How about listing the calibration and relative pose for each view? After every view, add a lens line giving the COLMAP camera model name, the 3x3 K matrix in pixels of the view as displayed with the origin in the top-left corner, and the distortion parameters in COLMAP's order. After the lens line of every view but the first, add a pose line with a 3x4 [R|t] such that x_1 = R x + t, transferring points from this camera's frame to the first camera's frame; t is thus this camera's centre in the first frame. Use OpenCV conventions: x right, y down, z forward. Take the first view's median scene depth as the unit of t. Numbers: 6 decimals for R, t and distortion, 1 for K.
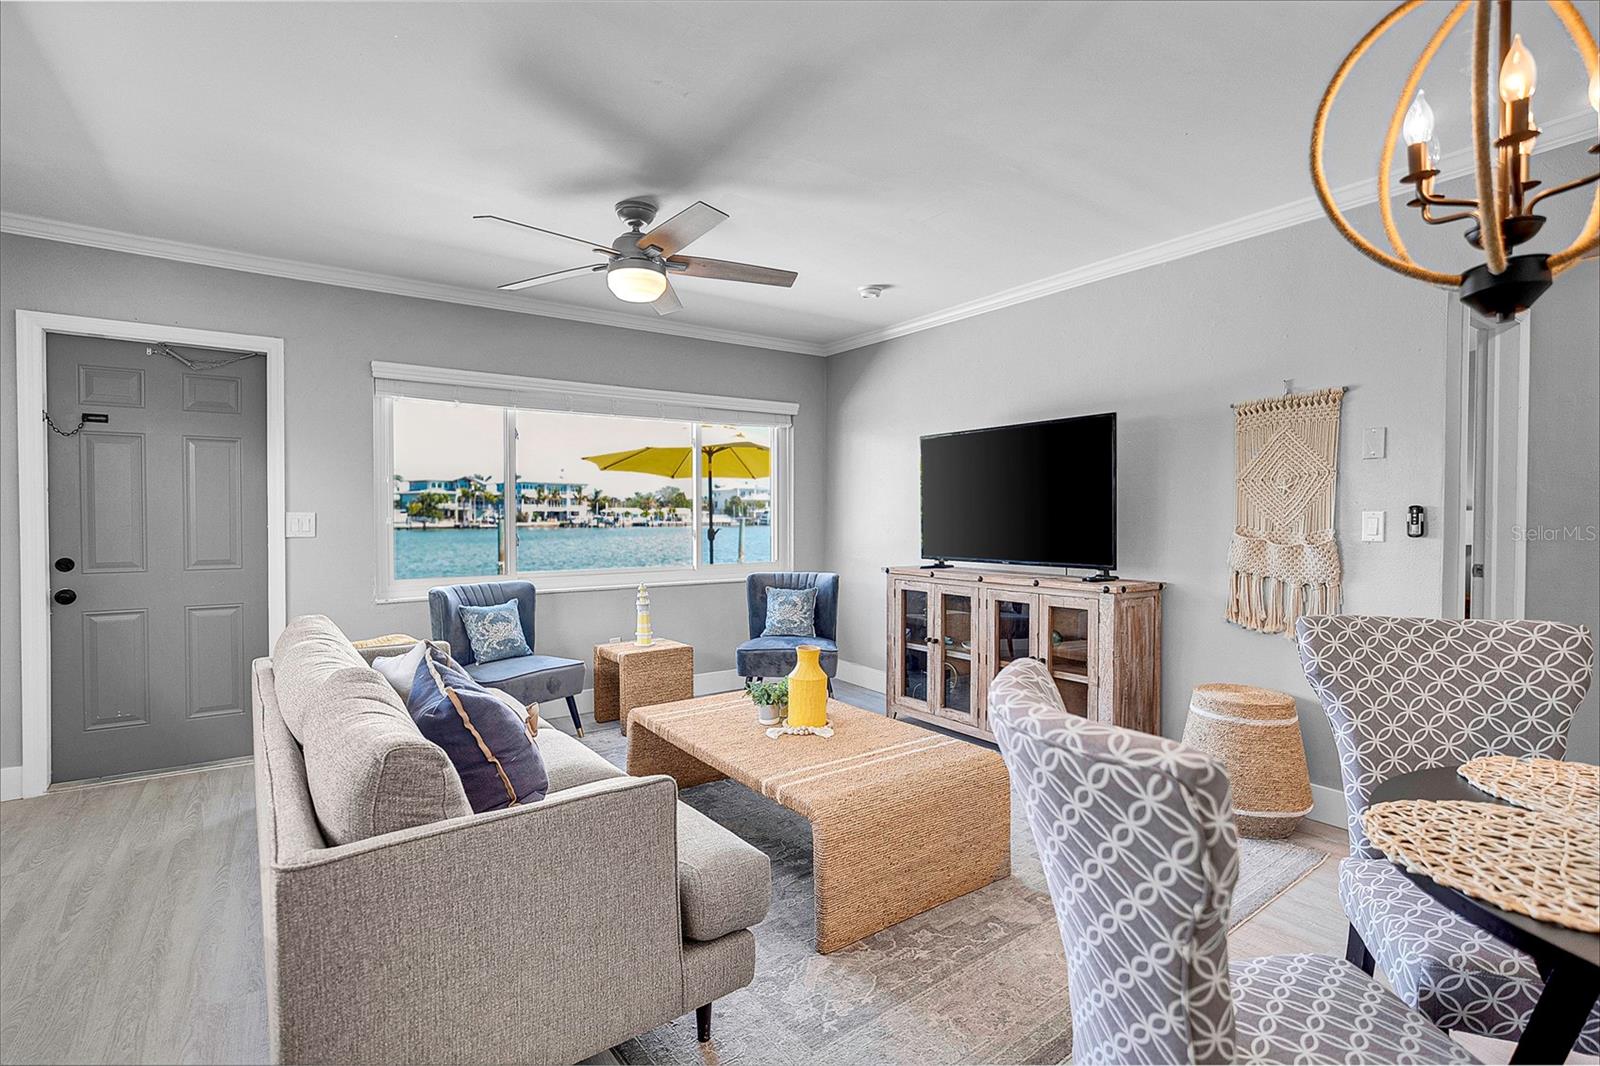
lens RADIAL K [[740.9, 0, 800.0], [0, 740.9, 533.0], [0, 0, 1]] dist [-0.002397, 0.000053]
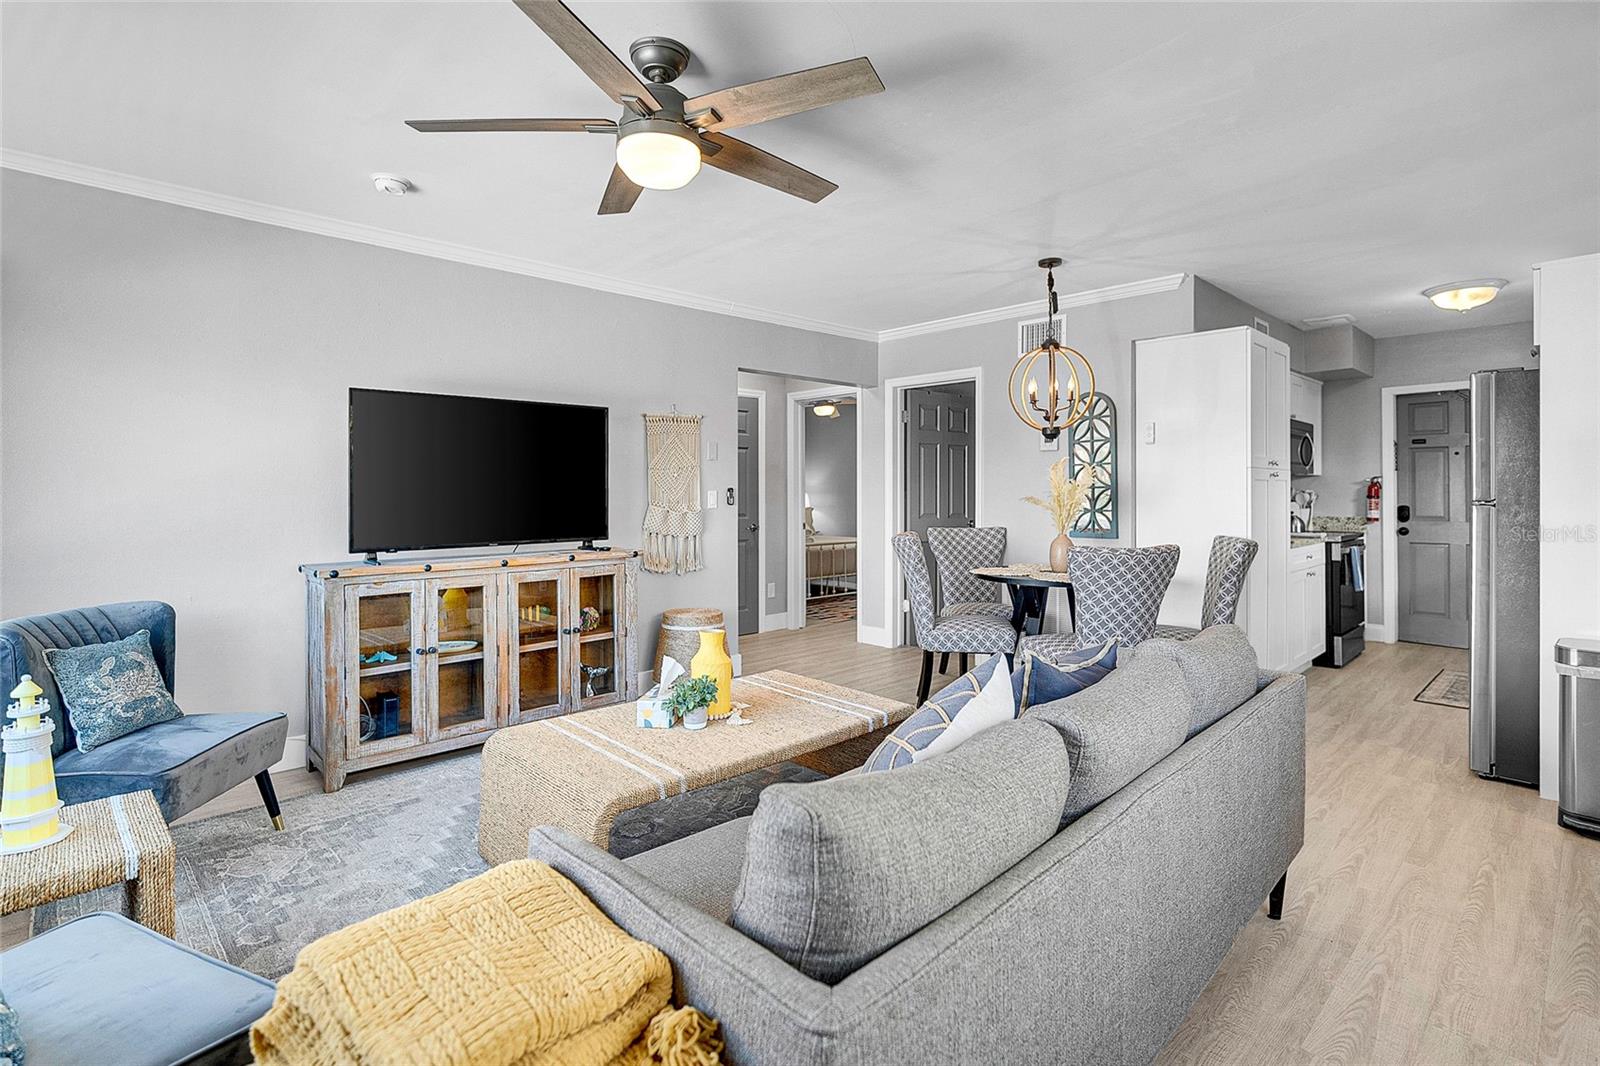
lens RADIAL K [[764.4, 0, 804.0], [0, 764.4, 490.4], [0, 0, 1]] dist [-0.001143, -0.000027]
pose [[-0.148940, 0.000843, 0.988846, -0.708232], [0.026265, 0.999650, 0.003103, -0.020145], [-0.988497, 0.026434, -0.148910, 0.732795]]
